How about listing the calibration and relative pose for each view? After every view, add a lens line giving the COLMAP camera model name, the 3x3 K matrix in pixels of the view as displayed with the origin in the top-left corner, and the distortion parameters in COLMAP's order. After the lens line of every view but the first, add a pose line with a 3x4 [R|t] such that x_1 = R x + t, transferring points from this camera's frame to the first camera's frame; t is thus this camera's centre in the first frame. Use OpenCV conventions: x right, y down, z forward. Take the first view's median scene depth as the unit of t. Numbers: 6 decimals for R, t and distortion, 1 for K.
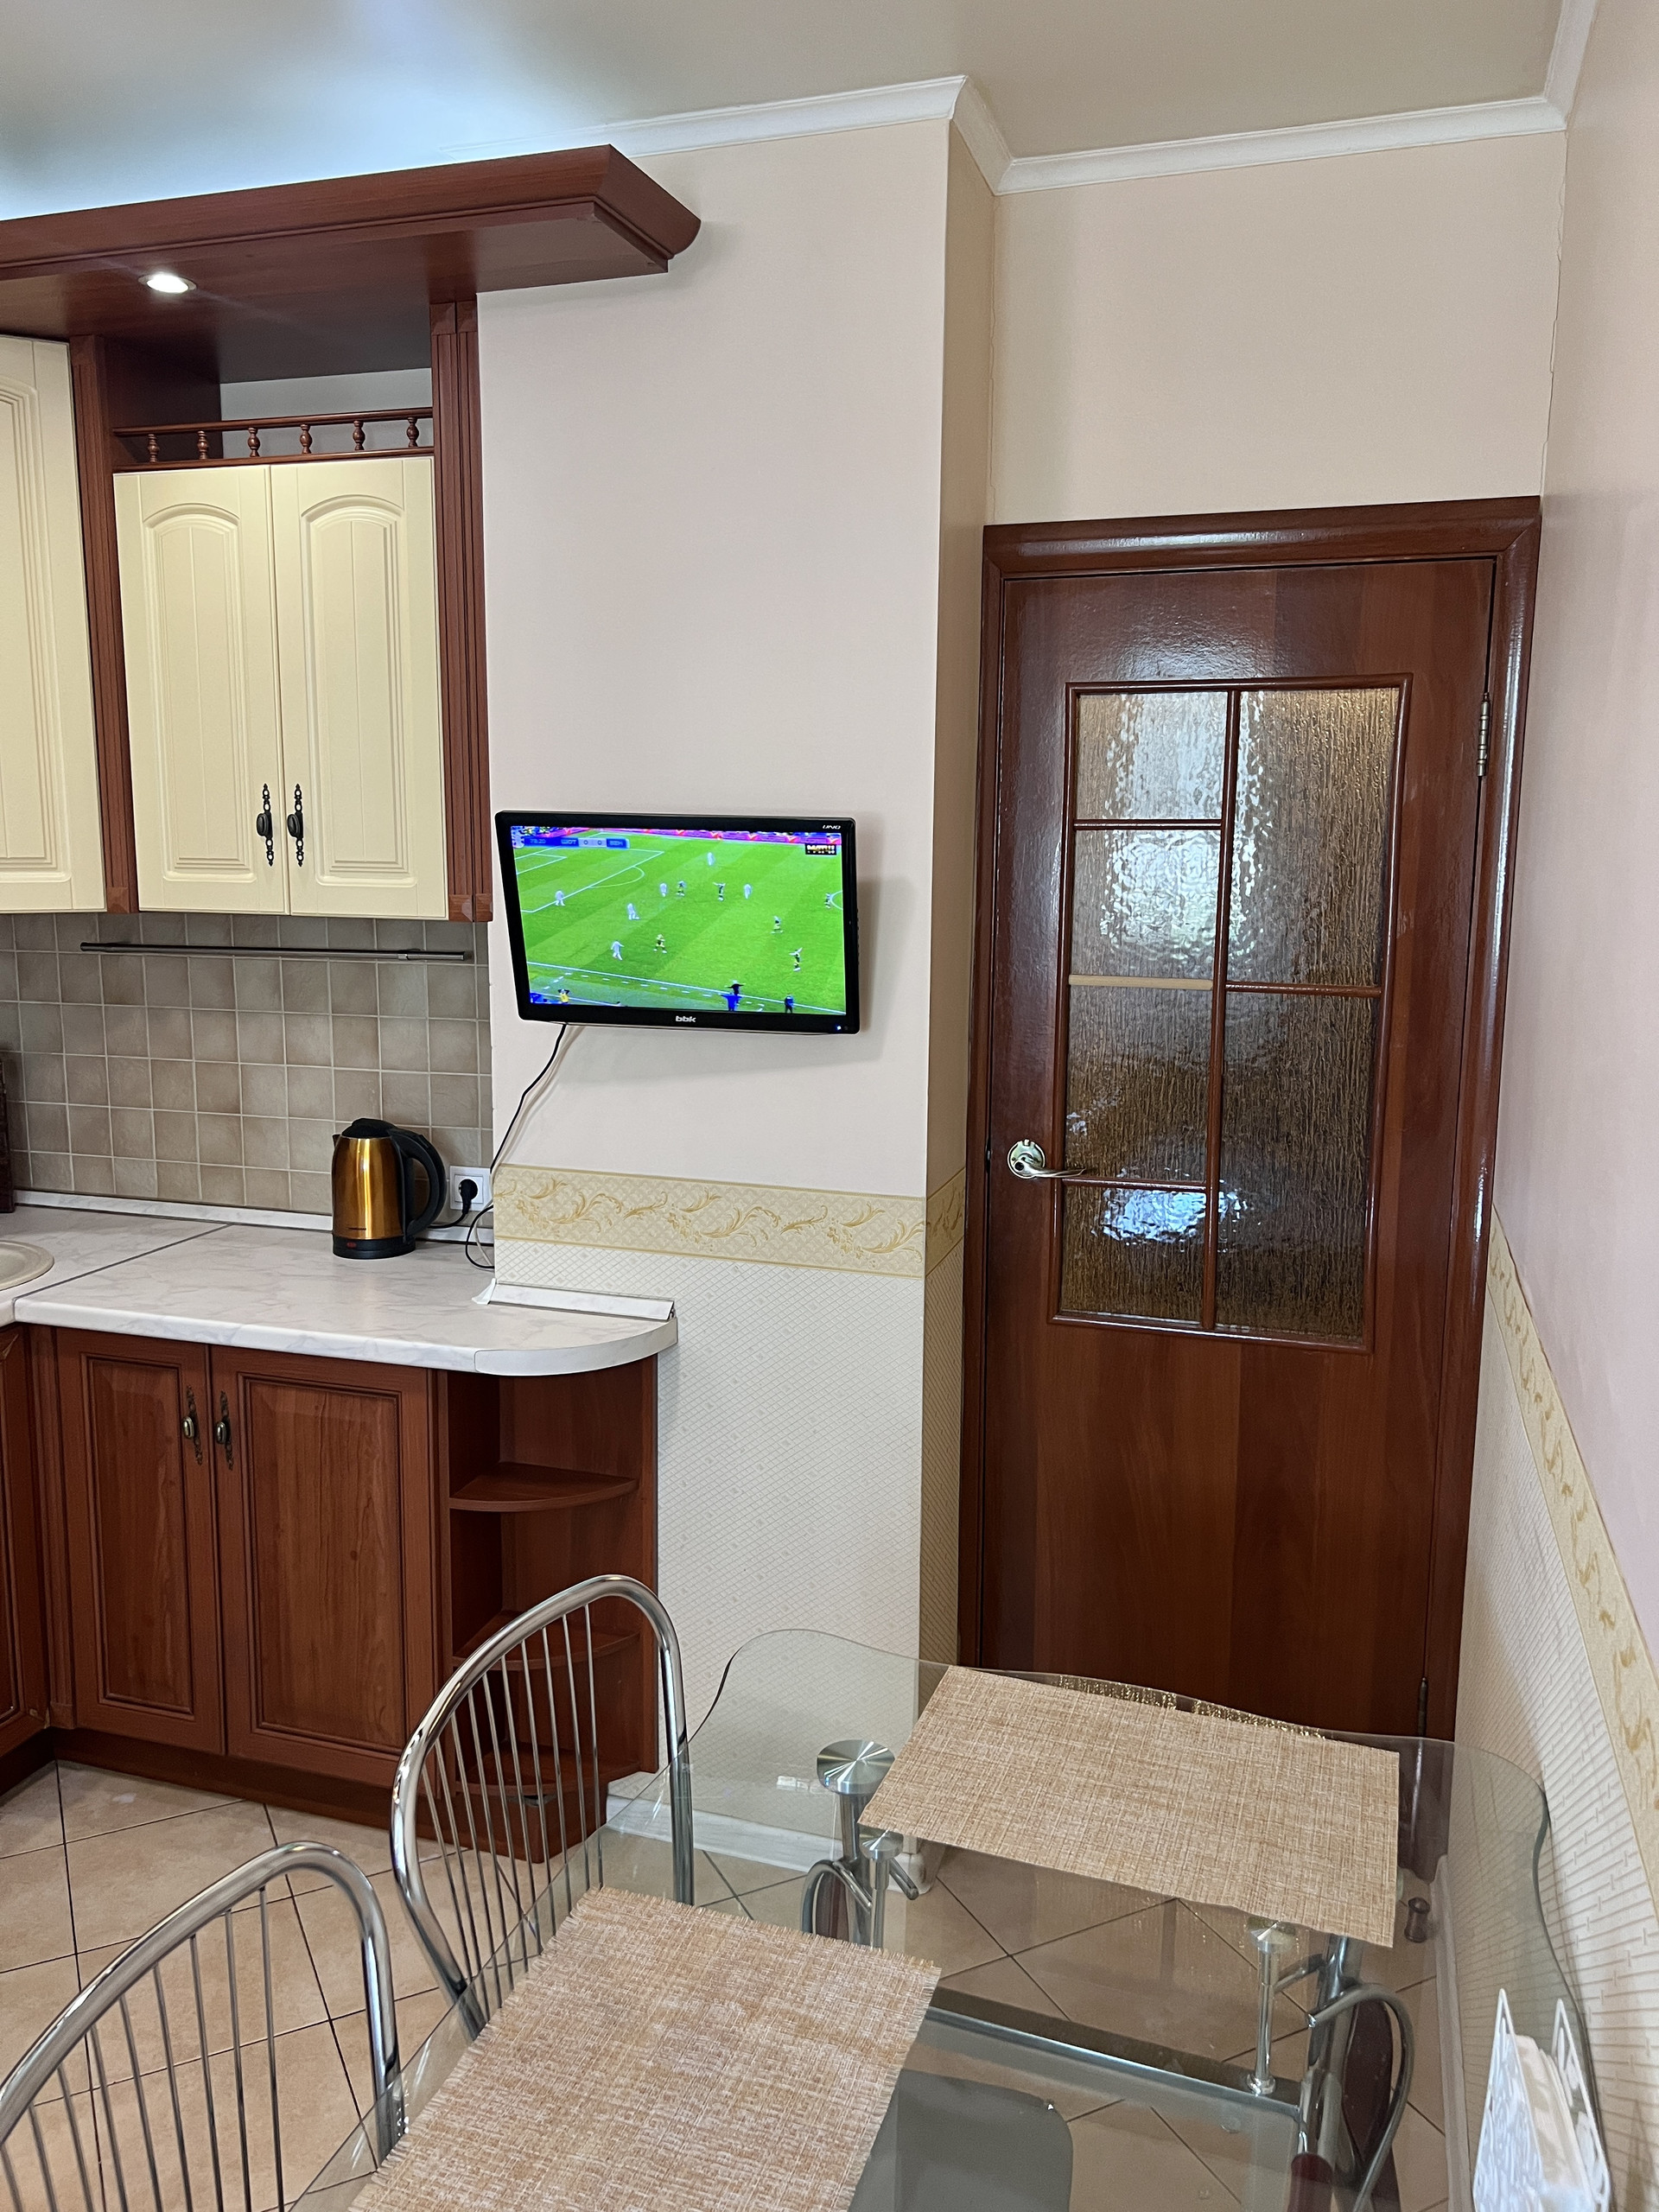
lens RADIAL K [[1710.4, 0, 829.5], [0, 1710.4, 1106.0], [0, 0, 1]] dist [0.031773, 0.002257]
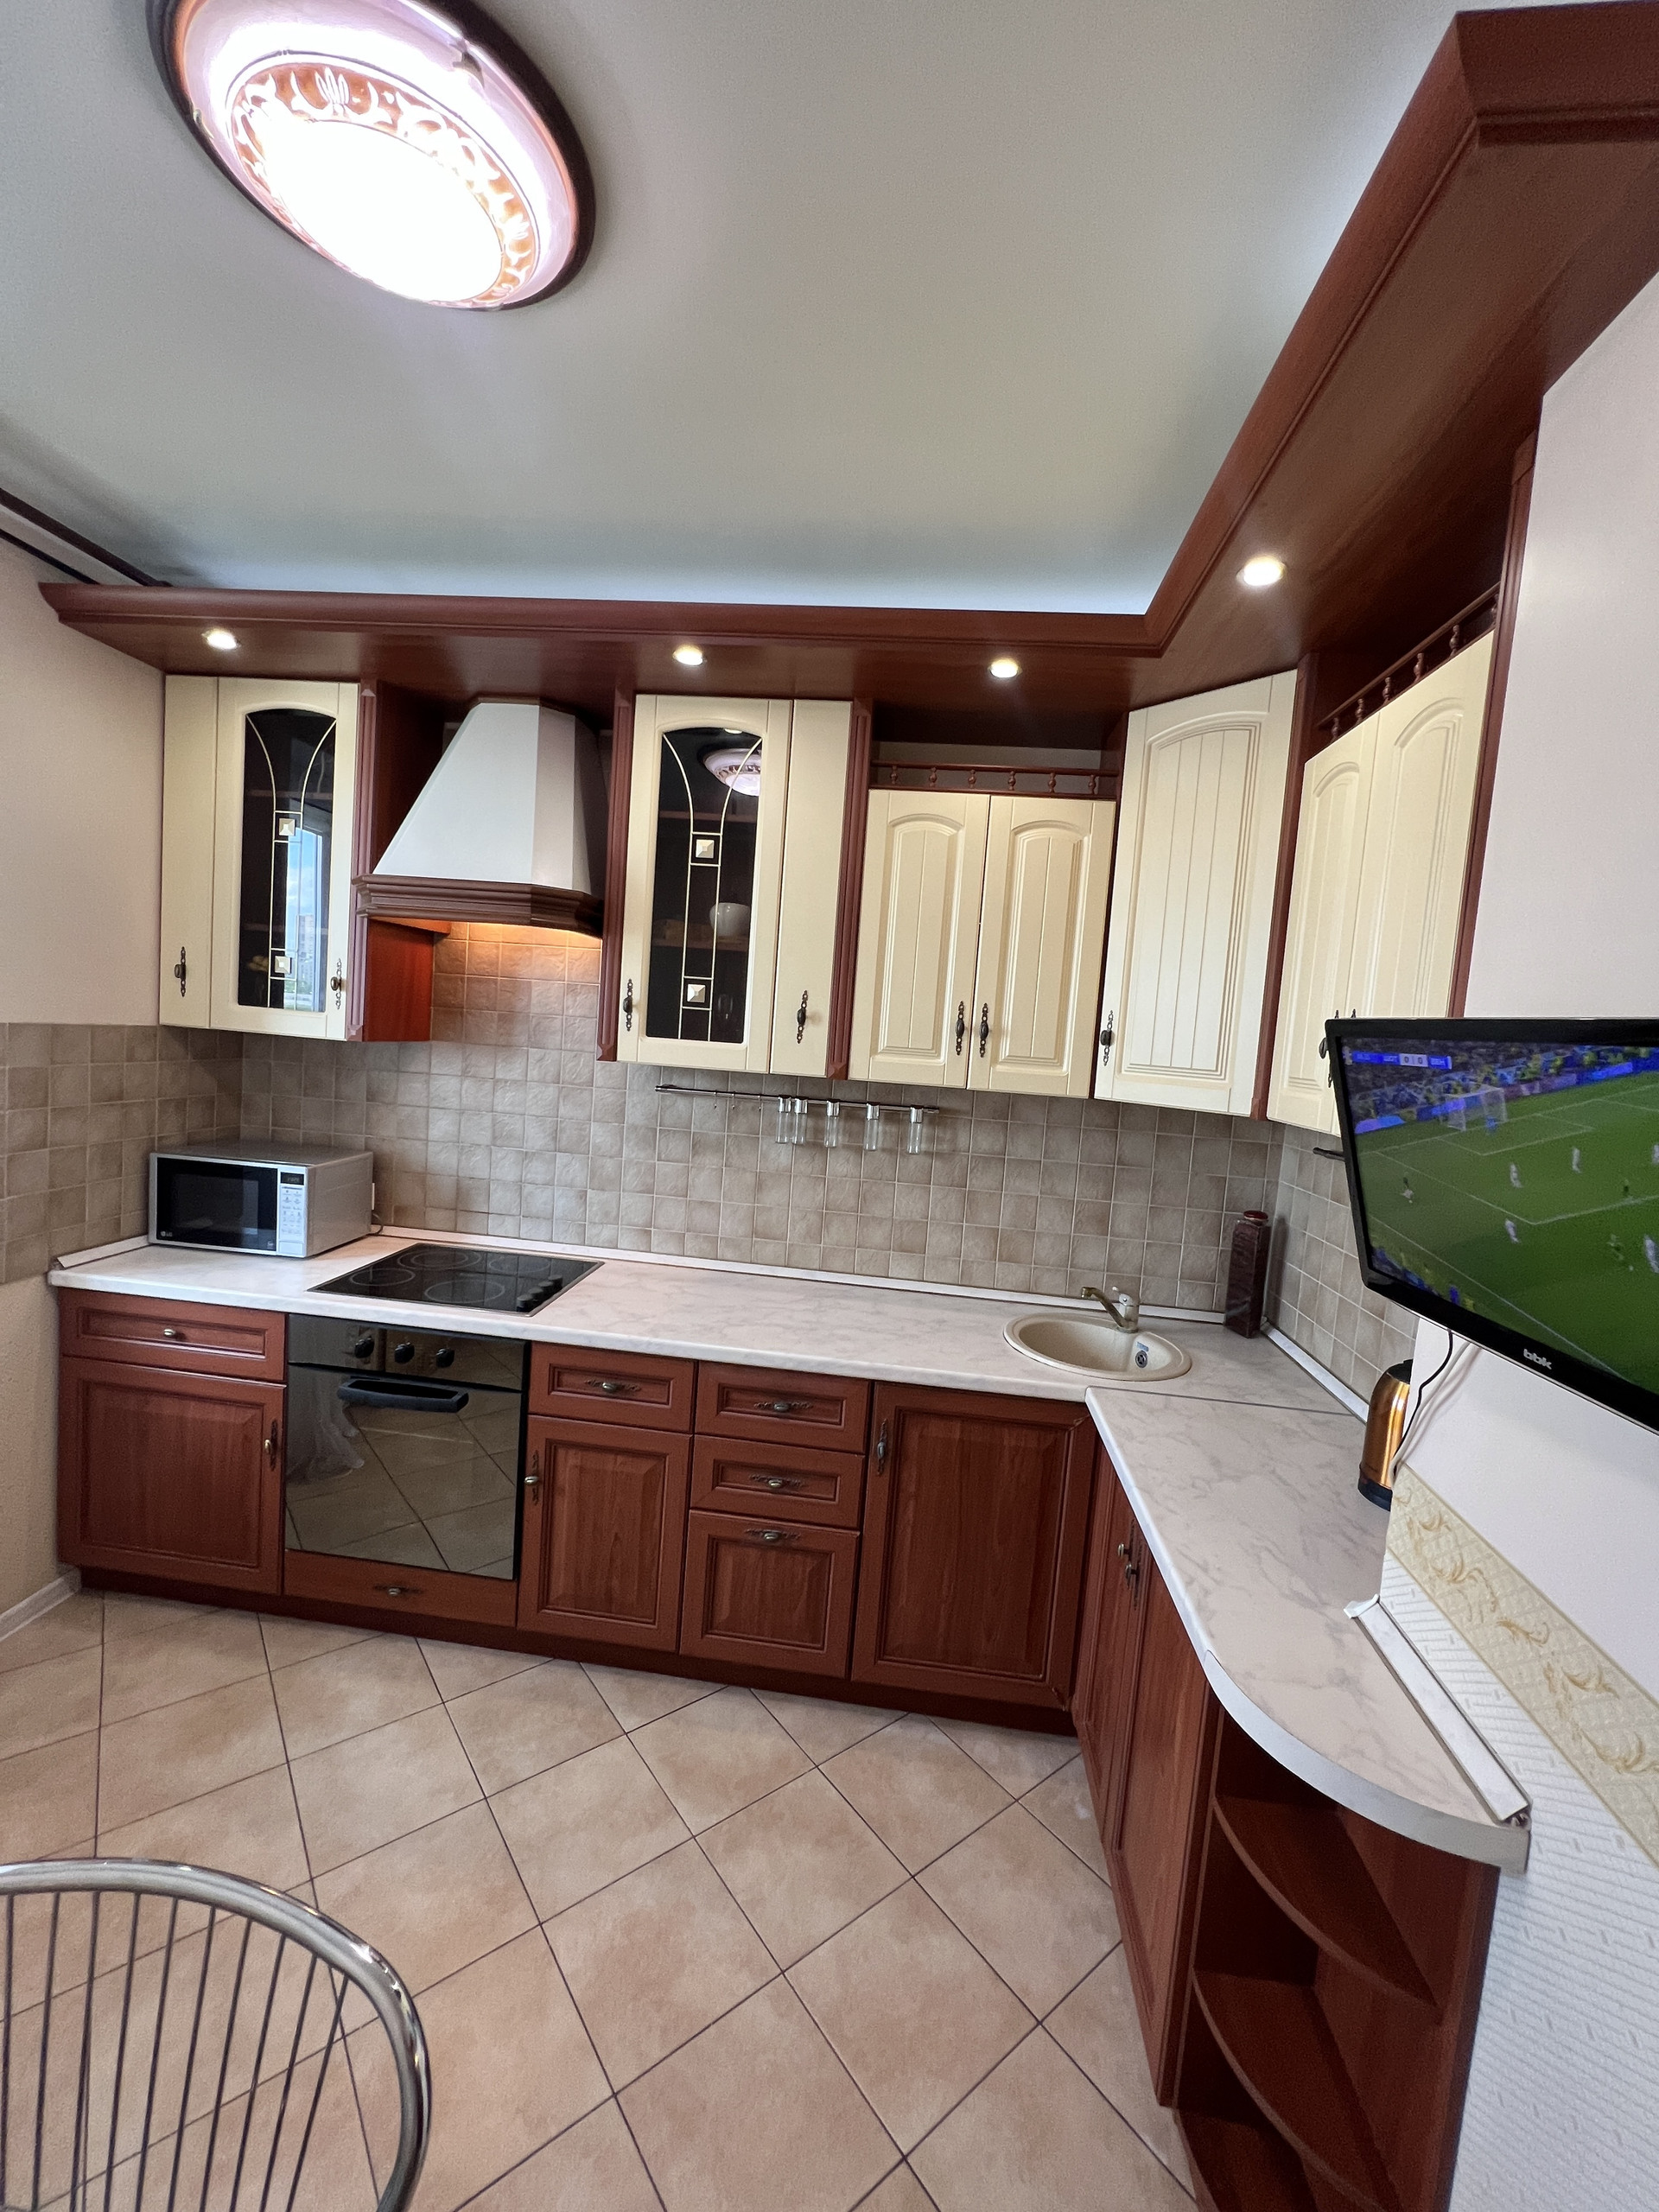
lens RADIAL K [[883.9, 0, 829.5], [0, 883.9, 1106.0], [0, 0, 1]] dist [-0.008425, -0.000325]
pose [[0.208139, 0.087076, -0.974216, 0.137713], [-0.224257, 0.973744, 0.039122, -0.084258], [0.952044, 0.210332, 0.222202, 0.623147]]
